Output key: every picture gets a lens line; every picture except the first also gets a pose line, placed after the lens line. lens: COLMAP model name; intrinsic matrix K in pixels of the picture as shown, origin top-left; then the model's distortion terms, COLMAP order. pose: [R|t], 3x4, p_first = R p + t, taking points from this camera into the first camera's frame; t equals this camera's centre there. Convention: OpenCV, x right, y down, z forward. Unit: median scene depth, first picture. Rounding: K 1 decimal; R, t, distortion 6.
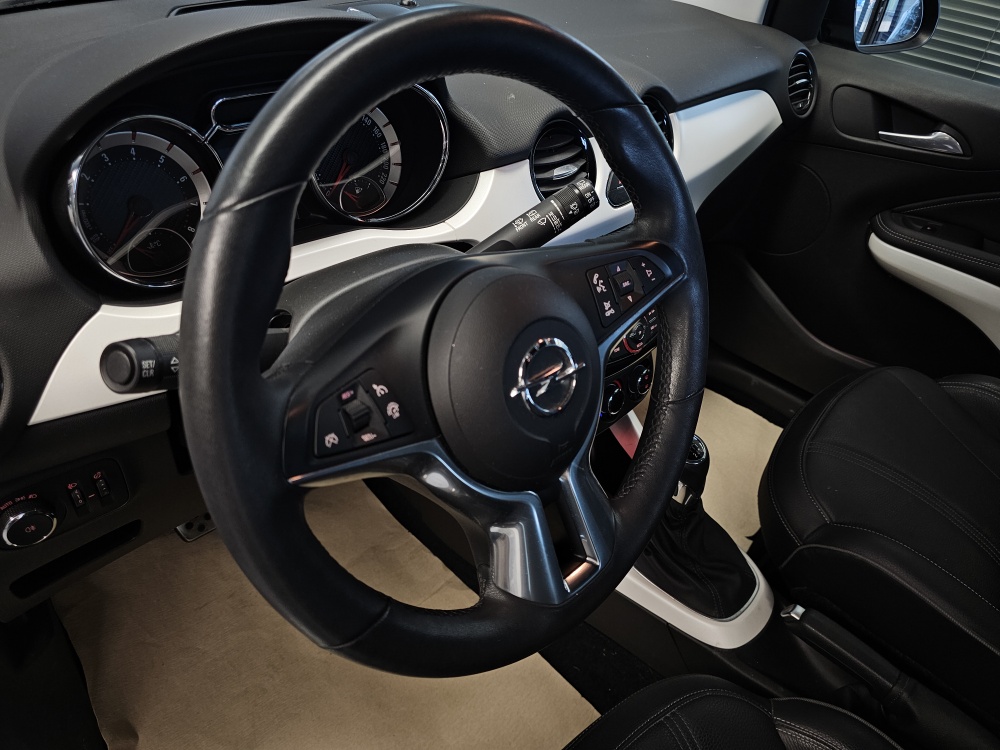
lens RADIAL K [[671.0, 0, 506.5], [0, 671.0, 351.0], [0, 0, 1]] dist [0.043343, -0.041264]
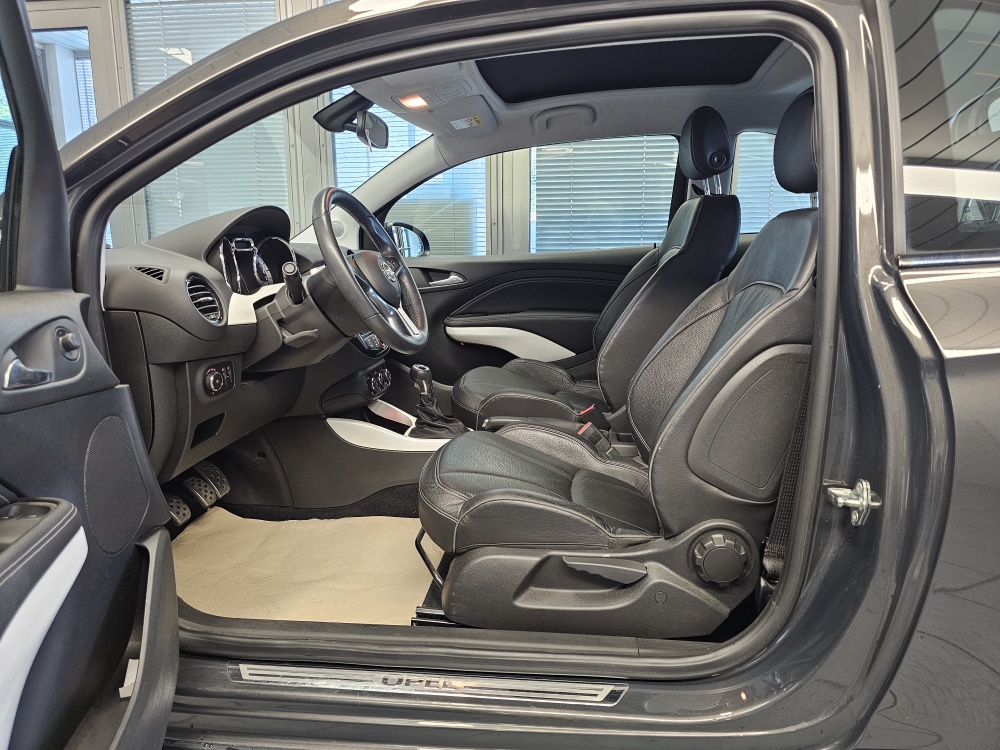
lens RADIAL K [[671.0, 0, 504.6], [0, 671.0, 357.4], [0, 0, 1]] dist [0.043343, -0.041264]
pose [[0.774848, -0.216080, 0.594070, -1.252519], [0.451492, 0.846929, -0.280831, 1.247178], [-0.442454, 0.485819, 0.753800, -1.288262]]
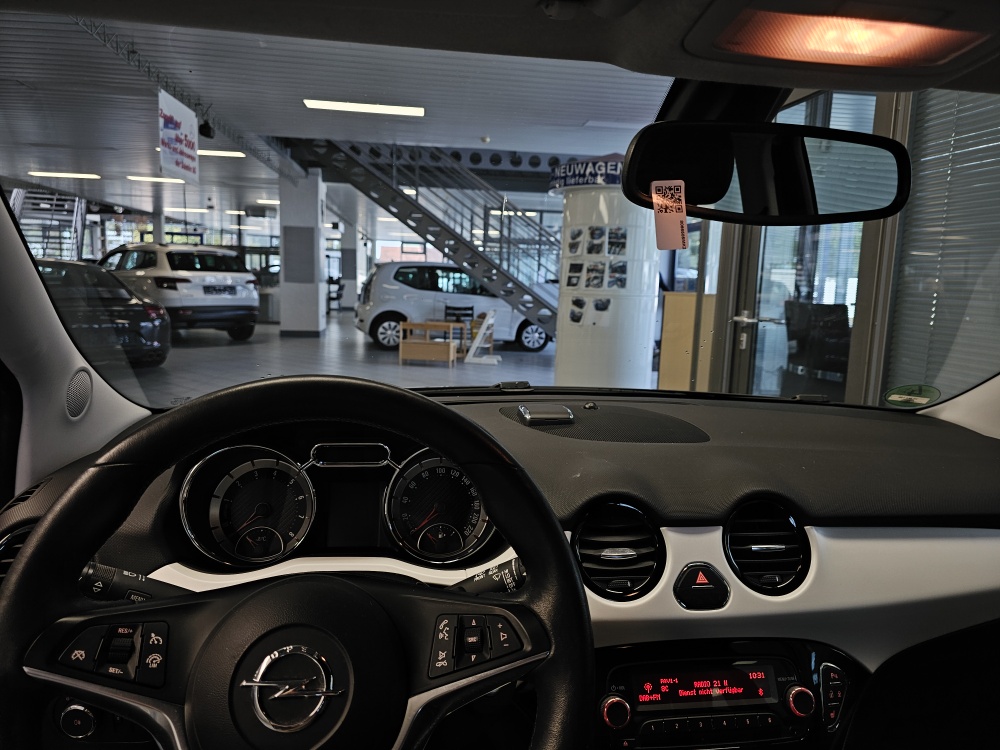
lens RADIAL K [[671.0, 0, 506.1], [0, 671.0, 374.2], [0, 0, 1]] dist [0.043343, -0.041264]
pose [[0.795173, 0.008693, -0.606320, 0.677349], [-0.333404, 0.841462, -0.425186, -0.022307], [0.506499, 0.540246, 0.672007, 0.158554]]
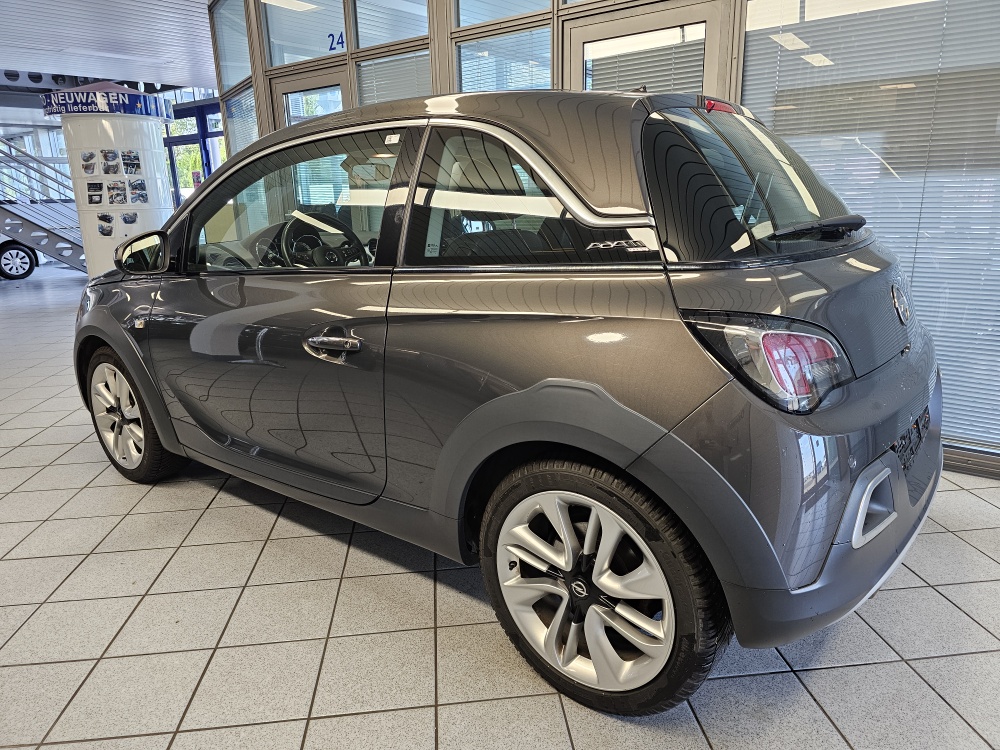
lens RADIAL K [[671.0, 0, 510.5], [0, 671.0, 370.1], [0, 0, 1]] dist [0.043343, -0.041264]
pose [[0.982573, -0.157731, 0.098347, 0.696834], [0.183536, 0.907015, -0.378997, 2.973687], [-0.029422, 0.390442, 0.920157, -3.617170]]
